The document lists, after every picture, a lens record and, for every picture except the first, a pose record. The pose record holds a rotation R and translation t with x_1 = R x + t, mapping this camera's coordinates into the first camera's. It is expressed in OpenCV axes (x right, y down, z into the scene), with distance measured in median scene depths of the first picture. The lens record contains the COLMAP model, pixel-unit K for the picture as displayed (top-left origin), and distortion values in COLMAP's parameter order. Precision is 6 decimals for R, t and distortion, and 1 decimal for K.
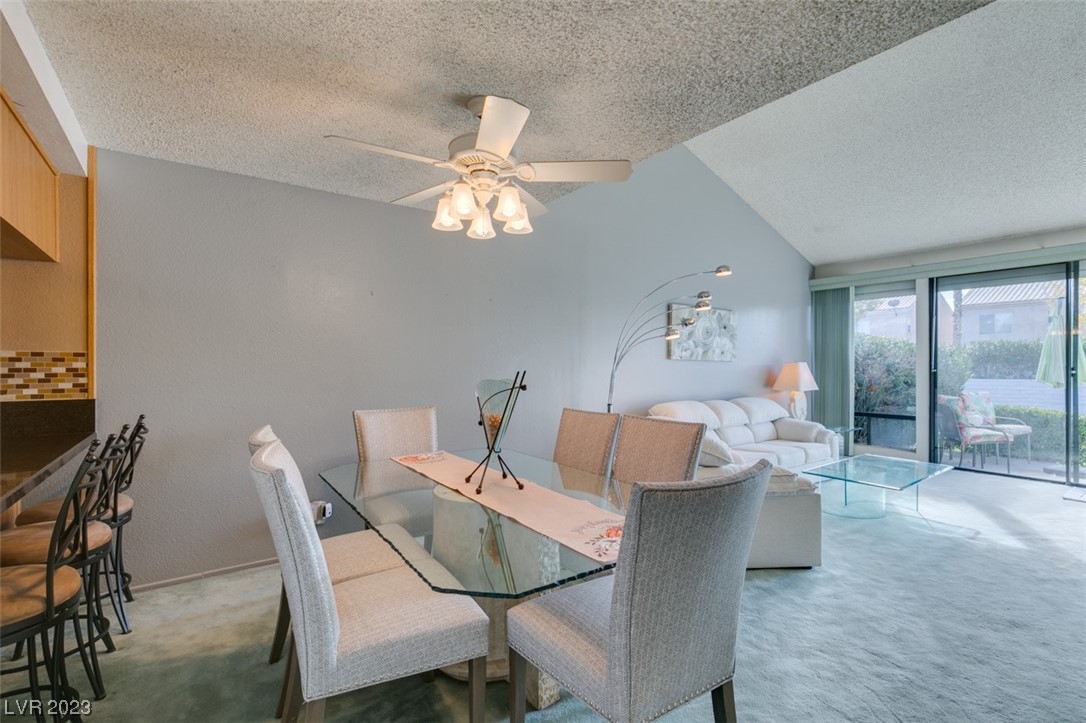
lens RADIAL K [[486.2, 0, 541.9], [0, 486.2, 364.8], [0, 0, 1]] dist [0.009686, -0.003032]
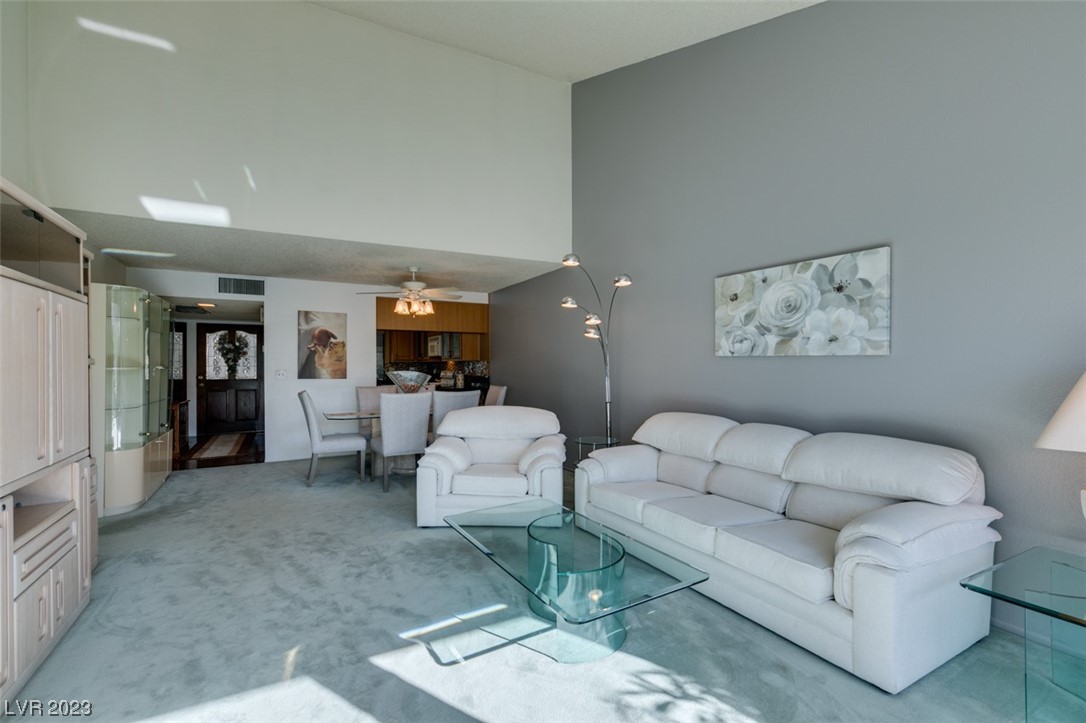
lens RADIAL K [[486.2, 0, 542.8], [0, 486.2, 366.9], [0, 0, 1]] dist [0.009686, -0.003032]
pose [[-0.121449, 0.003822, -0.992590, 0.962810], [0.004201, 0.999986, 0.003336, 0.001007], [0.992589, -0.003765, -0.121463, 0.799894]]
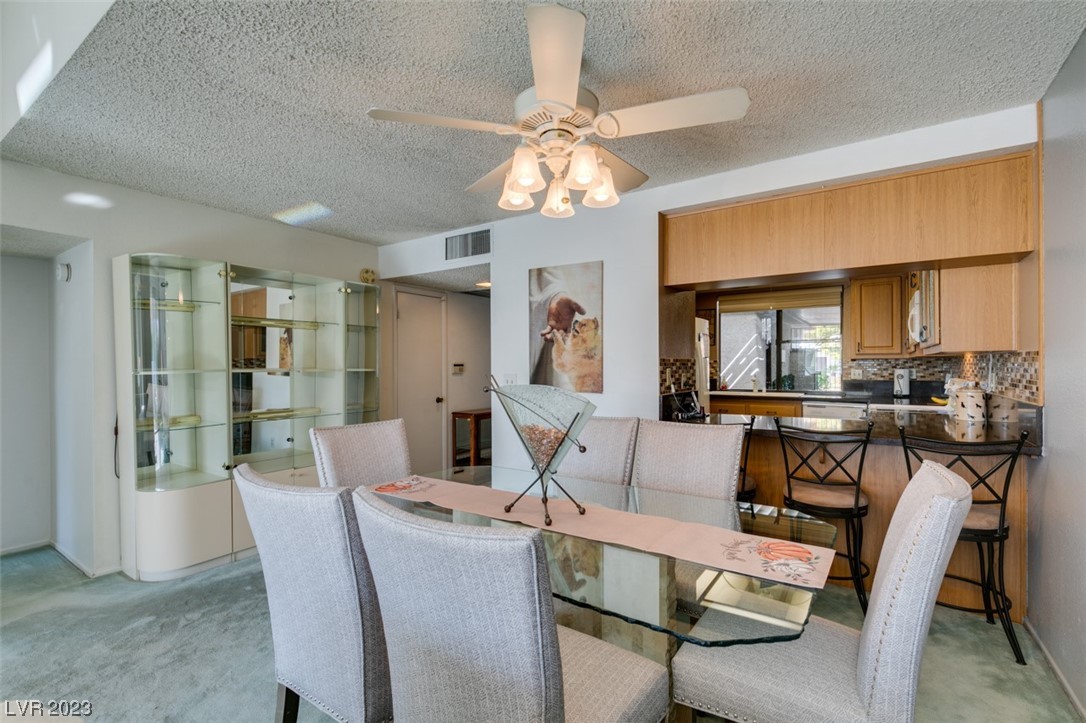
lens RADIAL K [[486.2, 0, 543.0], [0, 486.2, 367.4], [0, 0, 1]] dist [0.009686, -0.003032]
pose [[-0.937794, 0.006553, -0.347129, 0.073883], [0.006032, 0.999978, 0.002580, -0.001618], [0.347139, 0.000325, -0.937814, 0.697950]]
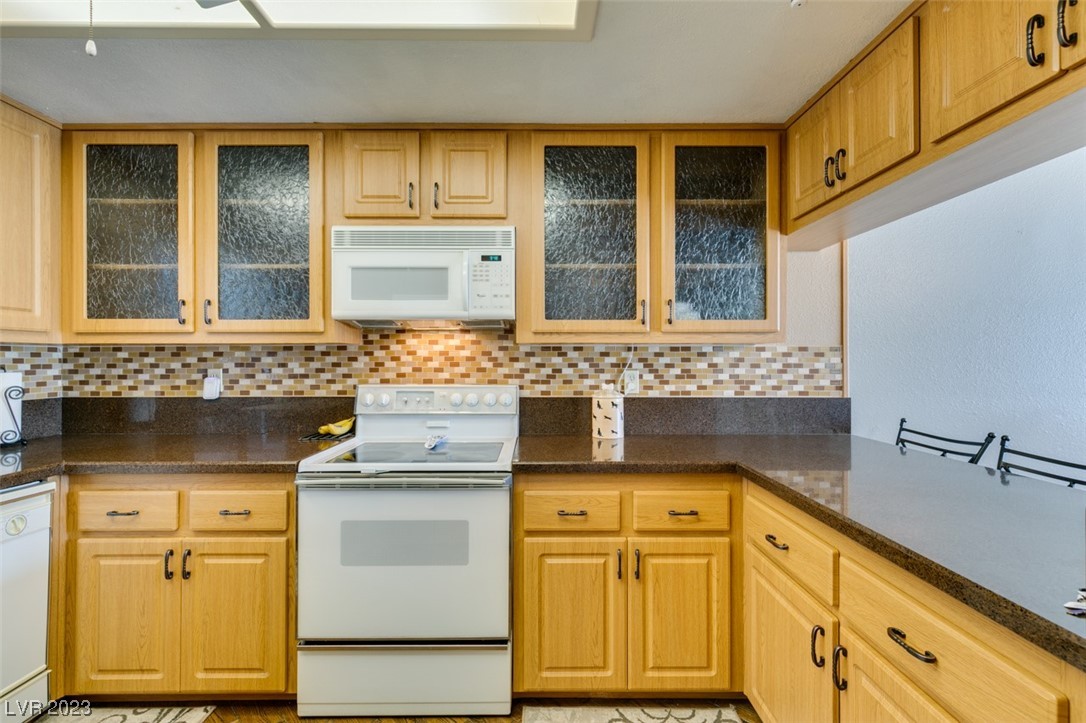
lens RADIAL K [[486.2, 0, 540.2], [0, 486.2, 359.5], [0, 0, 1]] dist [0.009686, -0.003032]
pose [[0.816455, -0.000330, -0.577409, -0.404564], [0.000927, 0.999999, 0.000739, -0.000906], [0.577408, -0.001139, 0.816455, -0.032661]]
